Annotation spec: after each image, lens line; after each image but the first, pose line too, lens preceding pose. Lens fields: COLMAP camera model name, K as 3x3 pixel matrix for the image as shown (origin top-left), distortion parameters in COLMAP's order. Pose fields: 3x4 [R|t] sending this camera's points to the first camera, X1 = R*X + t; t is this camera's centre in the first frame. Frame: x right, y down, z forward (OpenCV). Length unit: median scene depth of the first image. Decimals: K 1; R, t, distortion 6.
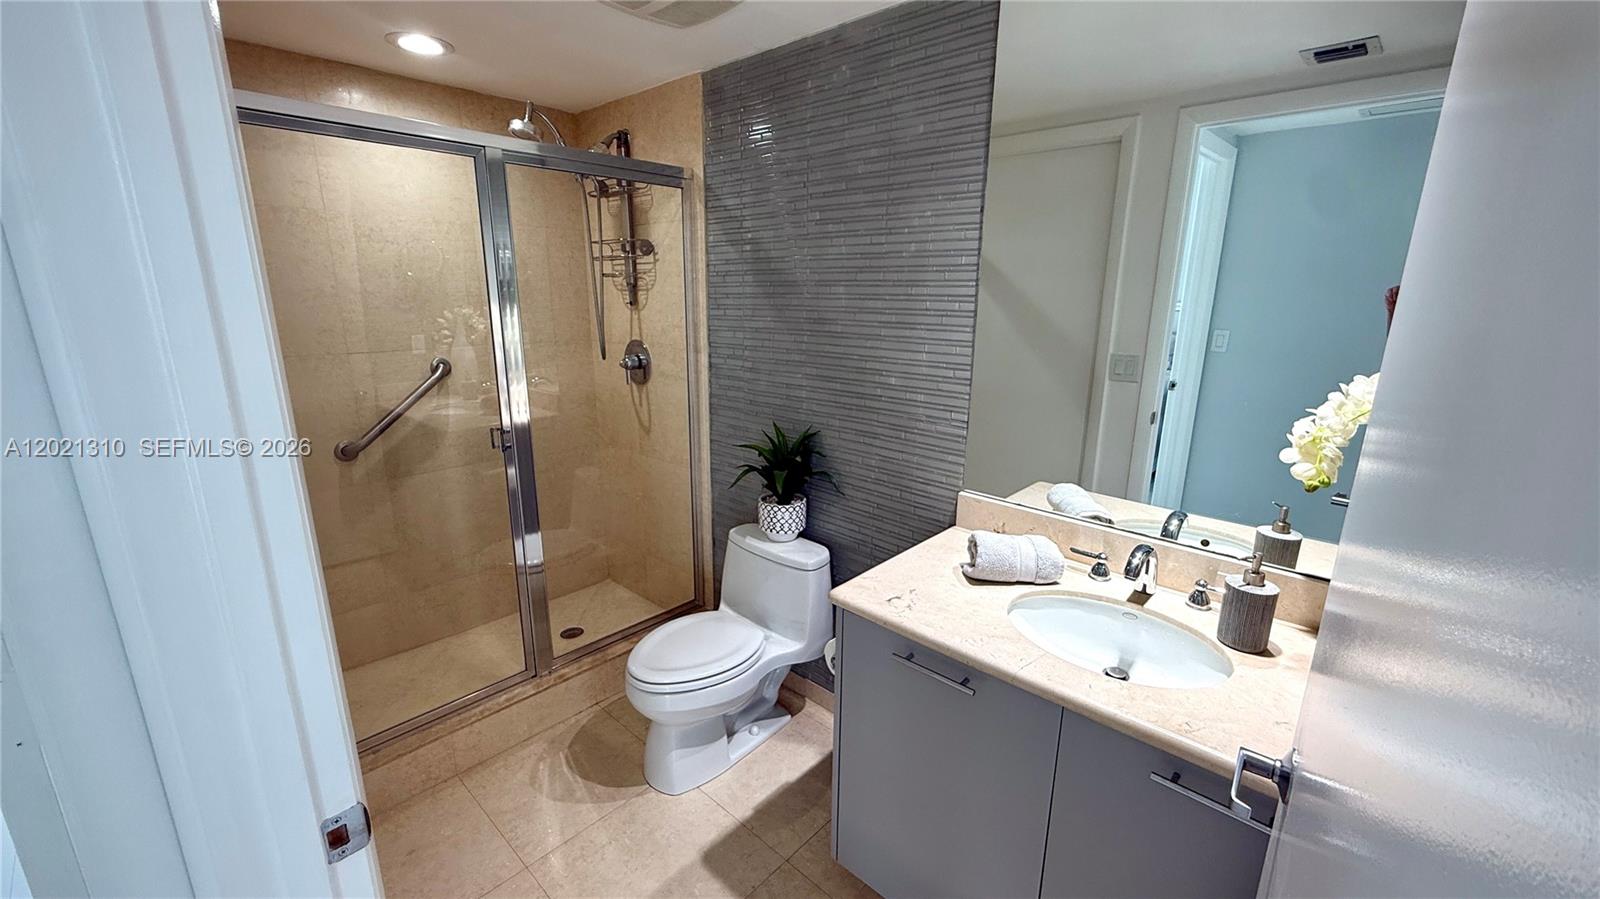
lens RADIAL K [[637.9, 0, 798.5], [0, 637.9, 451.2], [0, 0, 1]] dist [-0.000545, -0.000065]
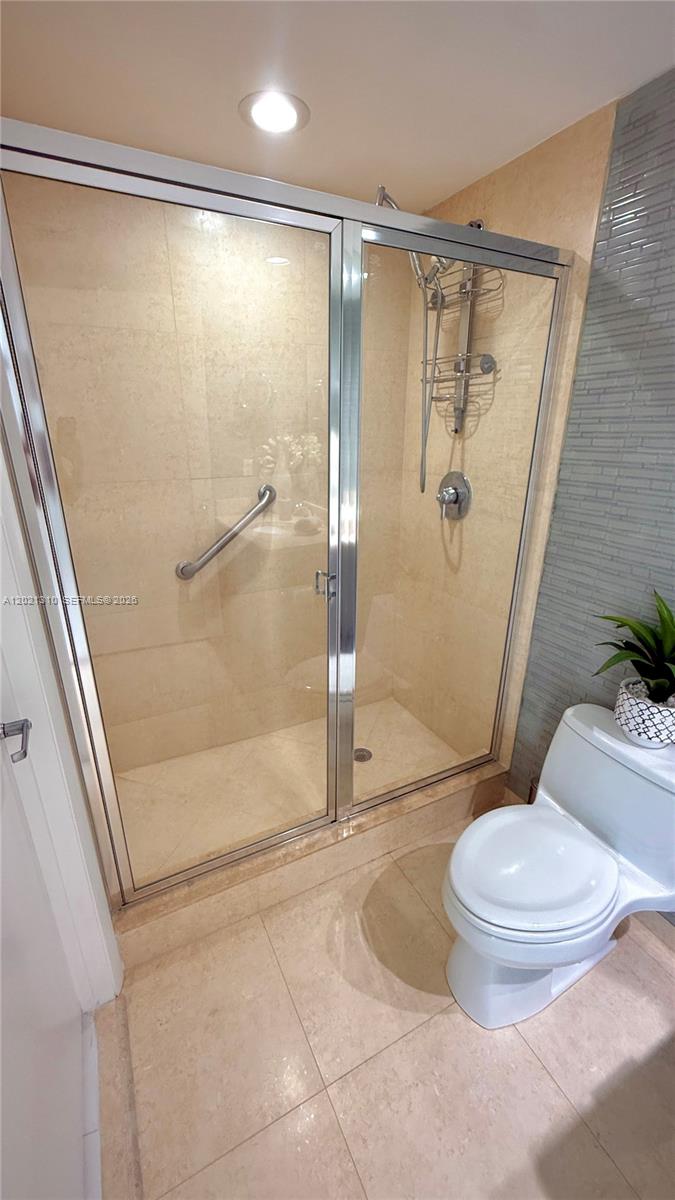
lens RADIAL K [[478.4, 0, 337.5], [0, 478.4, 600.0], [0, 0, 1]] dist [-0.000545, -0.000065]
pose [[0.939455, 0.115676, -0.322558, -0.197527], [-0.081671, 0.989758, 0.117082, -0.066431], [0.332798, -0.083650, 0.939281, 0.317308]]
